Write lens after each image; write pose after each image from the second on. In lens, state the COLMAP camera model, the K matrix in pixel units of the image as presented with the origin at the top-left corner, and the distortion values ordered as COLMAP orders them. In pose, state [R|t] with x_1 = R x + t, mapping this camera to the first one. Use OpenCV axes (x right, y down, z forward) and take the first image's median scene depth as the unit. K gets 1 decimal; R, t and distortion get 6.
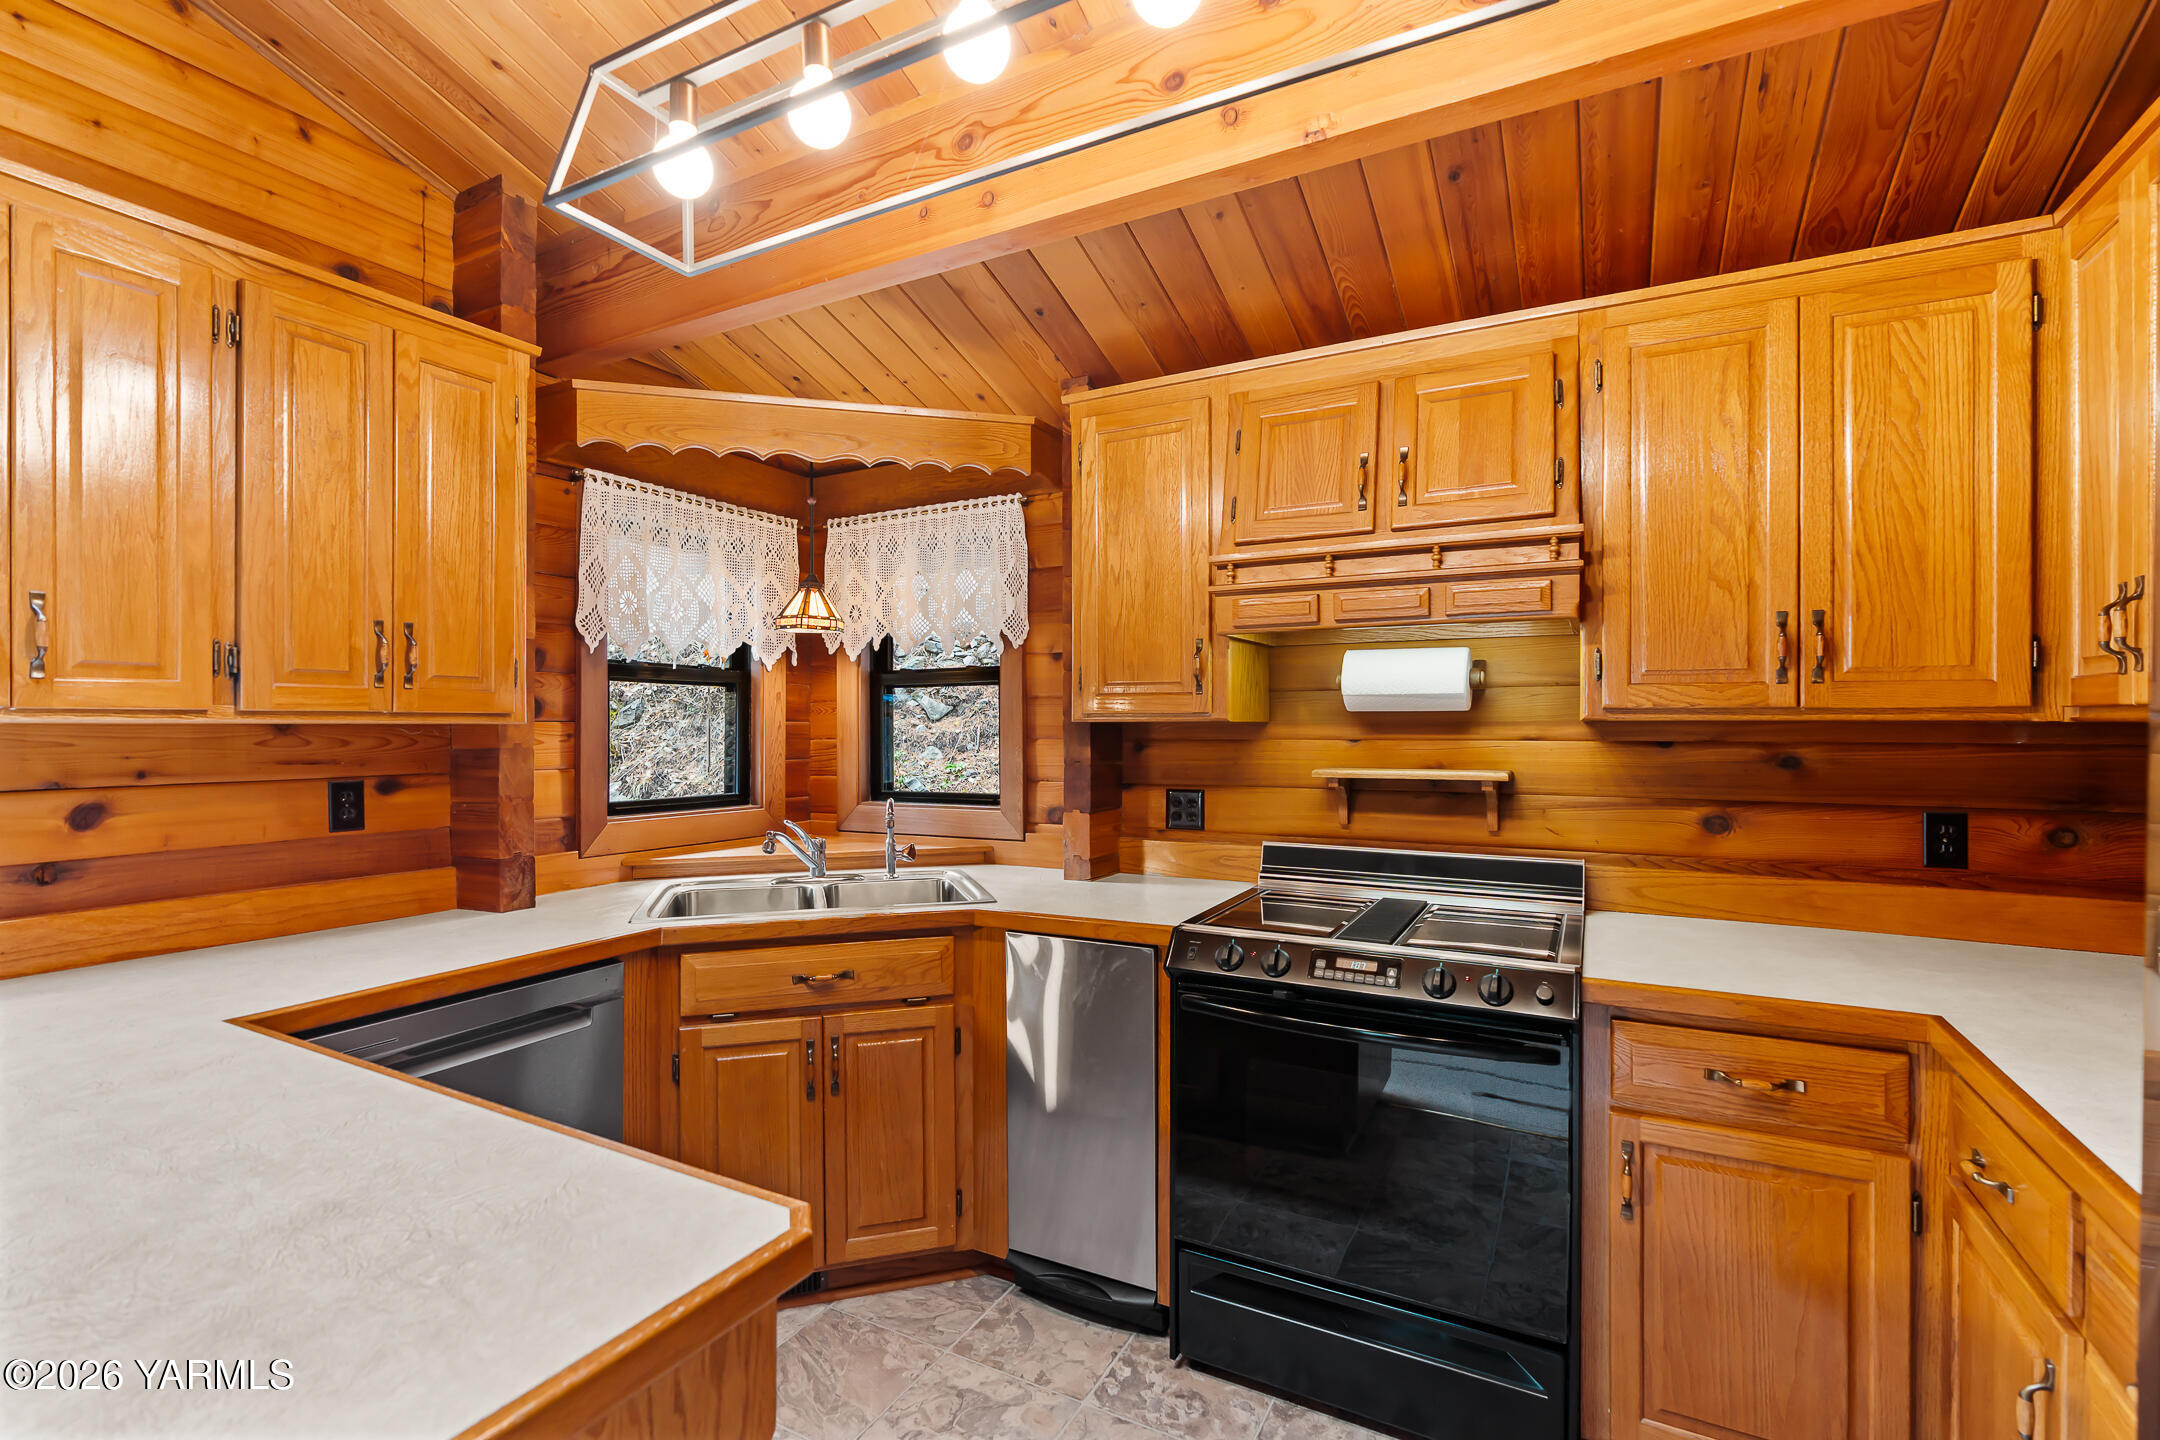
lens RADIAL K [[998.2, 0, 1069.9], [0, 998.2, 720.6], [0, 0, 1]] dist [-0.002335, 0.000007]
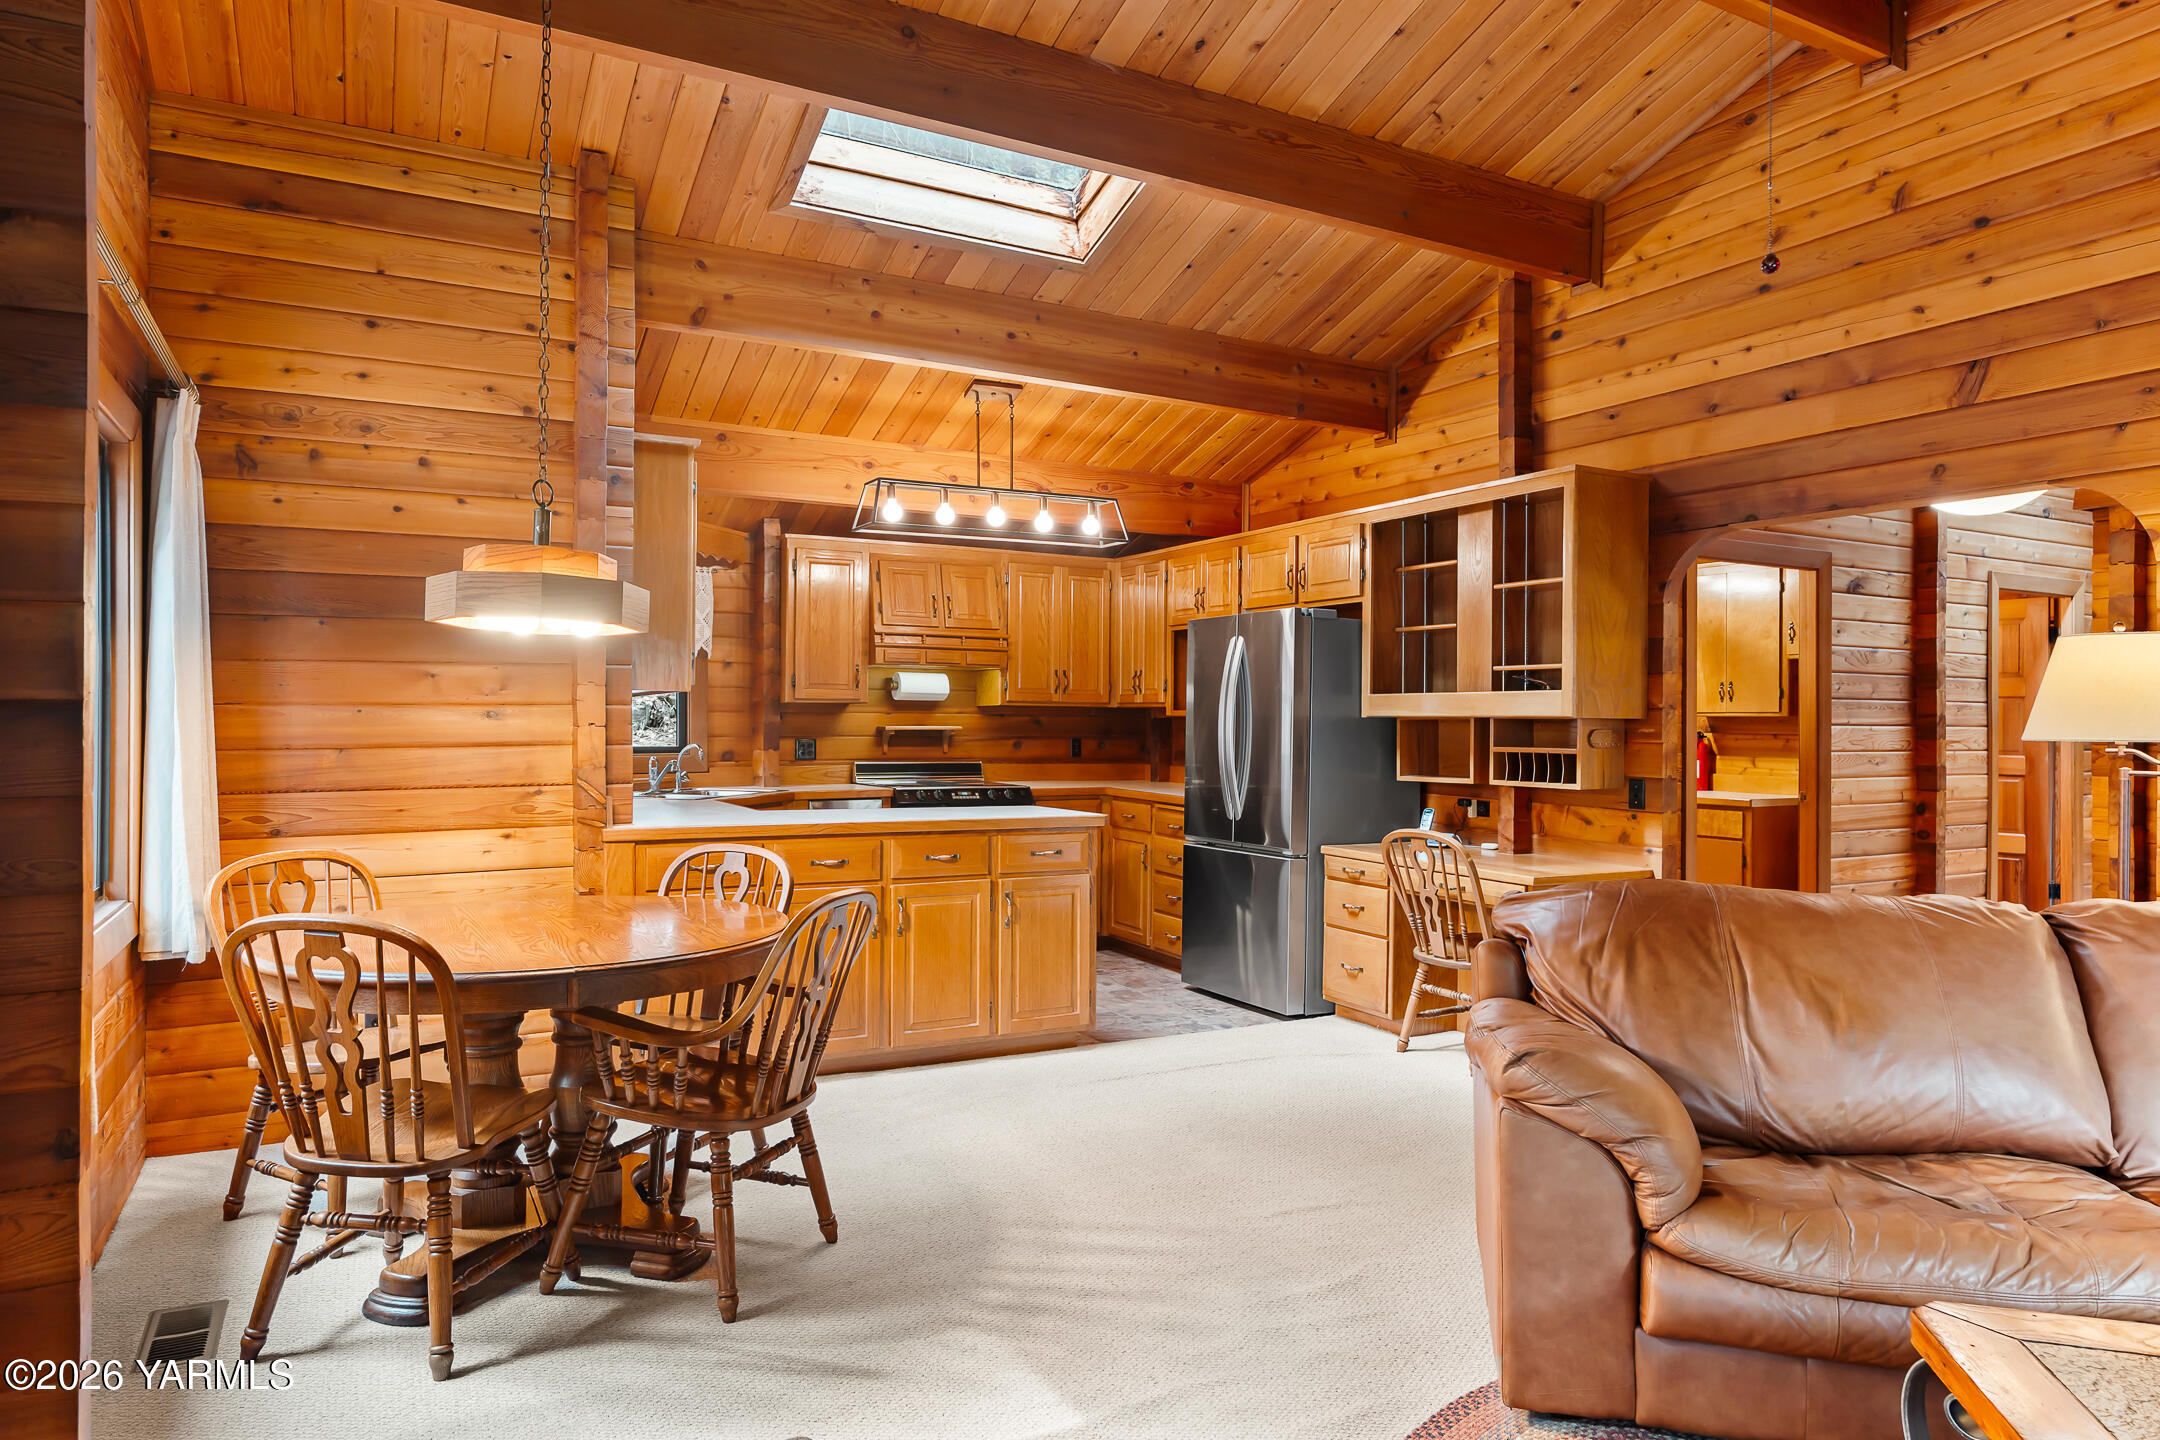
lens RADIAL K [[1304.2, 0, 1078.4], [0, 1304.2, 722.1], [0, 0, 1]] dist [0.000116, 0.000001]
pose [[0.547560, 0.006630, 0.836740, -2.421546], [-0.009317, 0.999955, -0.001825, 0.052122], [-0.836715, -0.006797, 0.547597, -1.158743]]
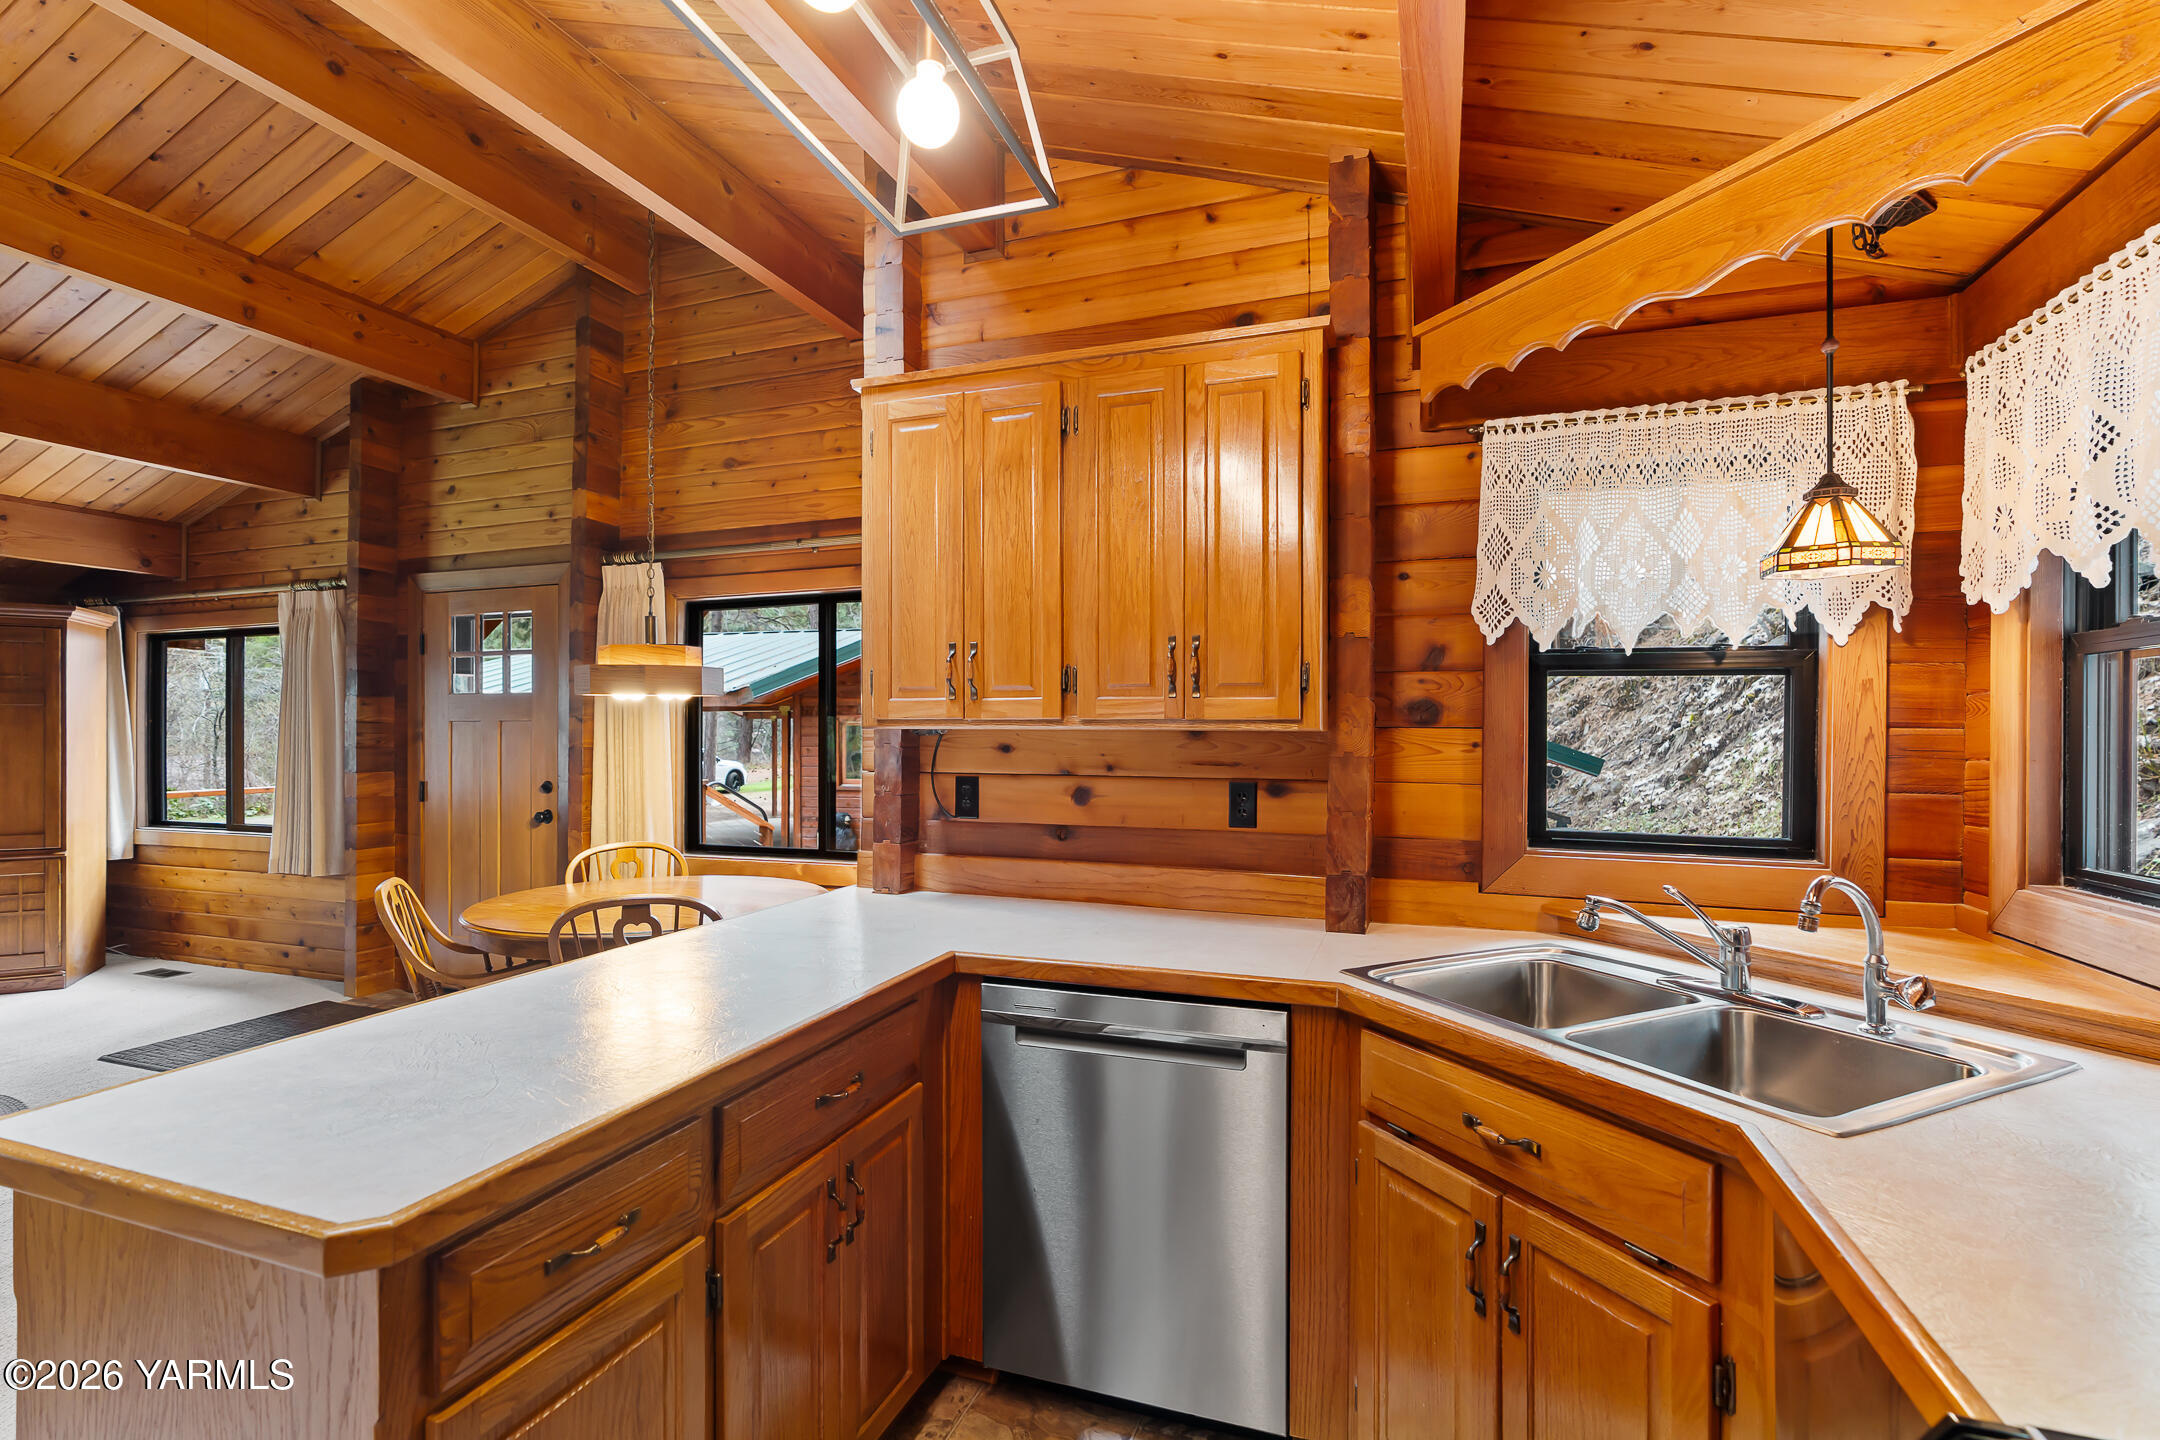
lens RADIAL K [[998.2, 0, 1070.5], [0, 998.2, 732.7], [0, 0, 1]] dist [-0.002335, 0.000007]
pose [[0.141306, 0.003781, -0.989959, 0.321566], [0.000247, 0.999993, 0.003854, 0.001476], [0.989966, -0.000789, 0.141304, 0.617365]]
